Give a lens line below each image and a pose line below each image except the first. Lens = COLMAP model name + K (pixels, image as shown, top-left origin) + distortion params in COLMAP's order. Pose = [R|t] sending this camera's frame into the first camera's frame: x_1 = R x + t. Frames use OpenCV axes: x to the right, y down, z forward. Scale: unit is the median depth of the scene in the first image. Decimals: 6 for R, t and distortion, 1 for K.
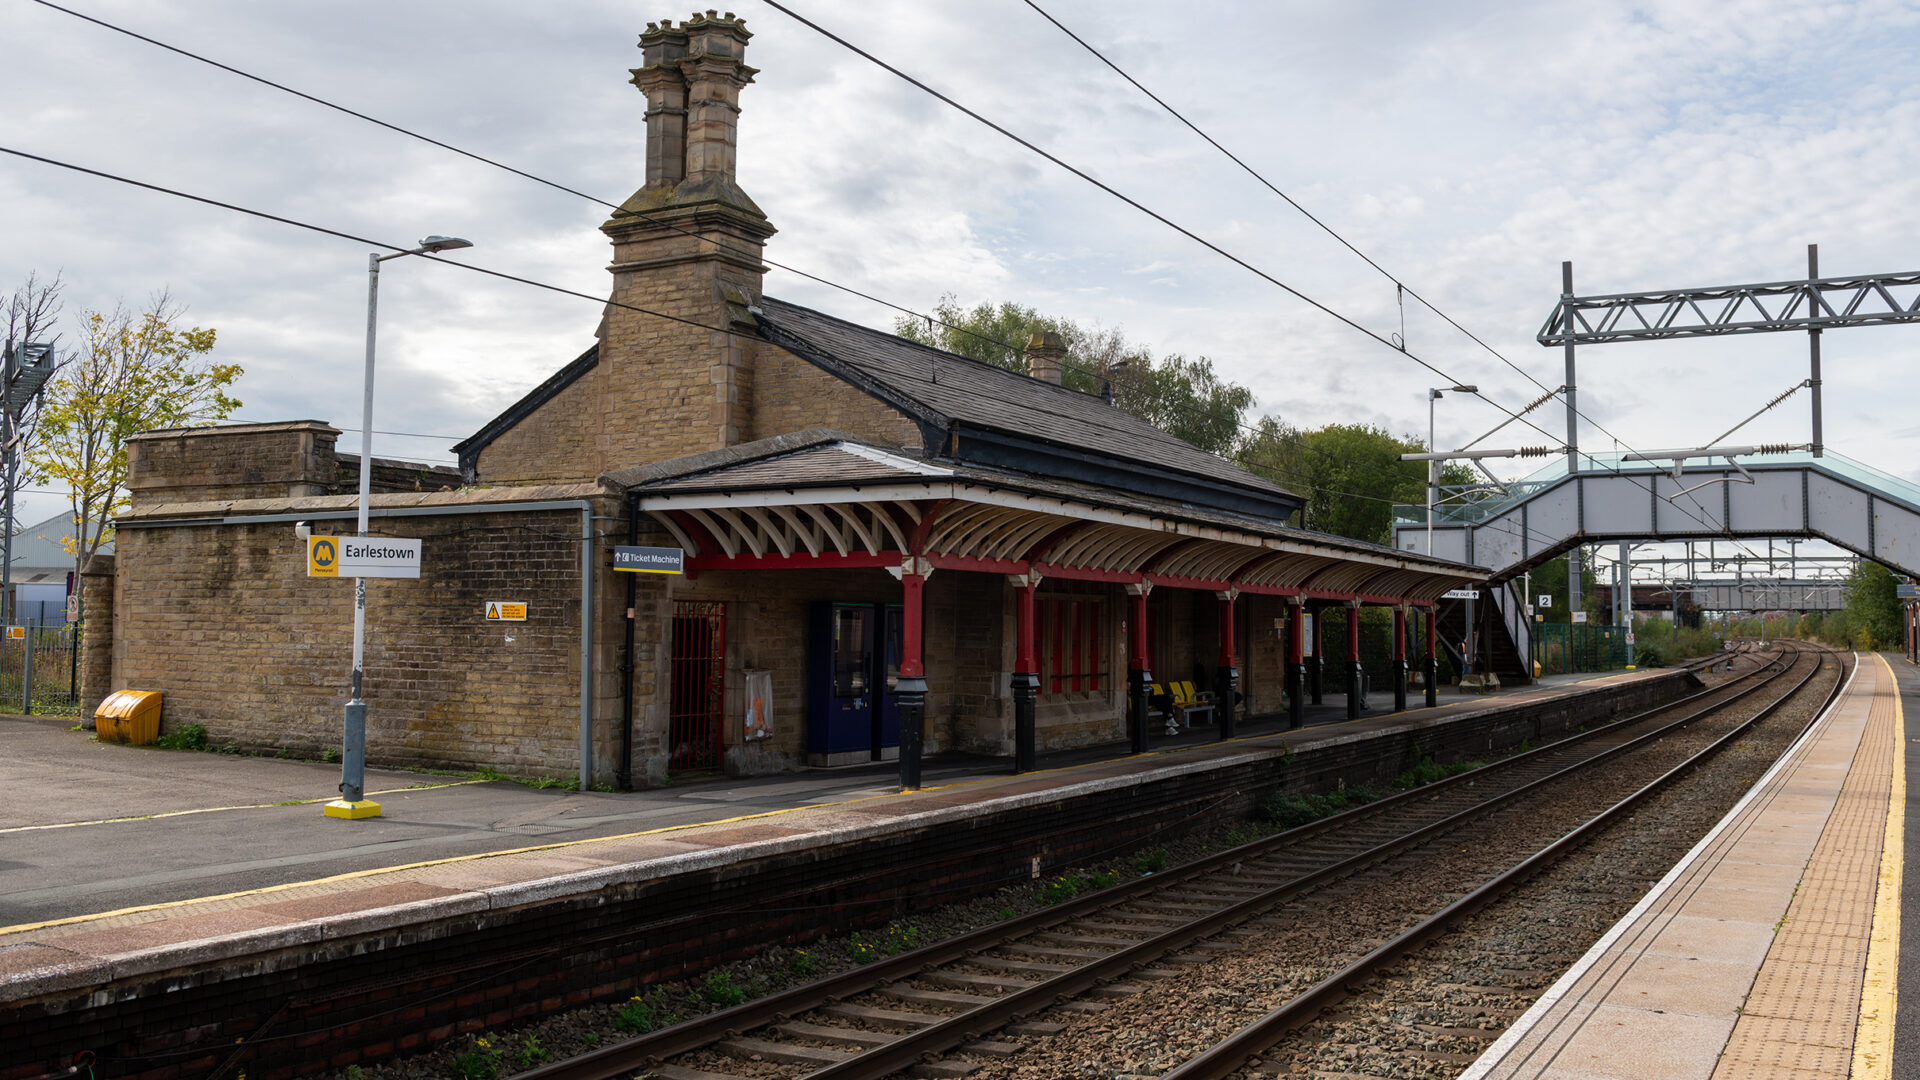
lens RADIAL K [[1705.3, 0, 961.9], [0, 1705.3, 545.3], [0, 0, 1]] dist [0.003775, 0.001237]
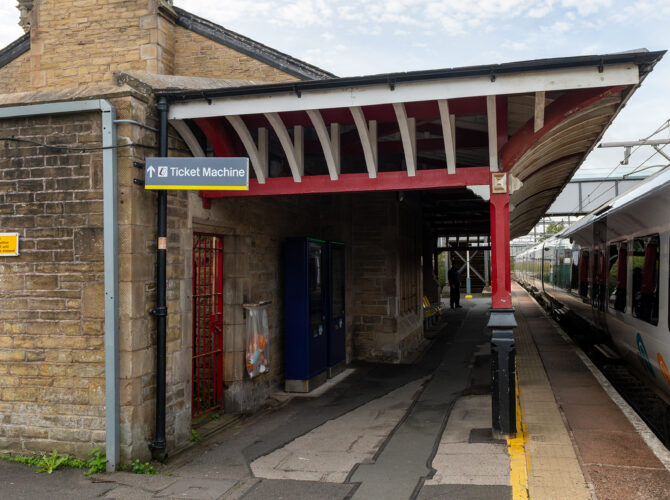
lens RADIAL K [[719.0, 0, 334.0], [0, 719.0, 246.3], [0, 0, 1]] dist [0.039491, 0.000000]
pose [[0.962915, -0.013761, 0.269454, -0.205505], [0.009729, 0.999820, 0.016292, 0.035944], [-0.269630, -0.013066, 0.962875, 0.637663]]
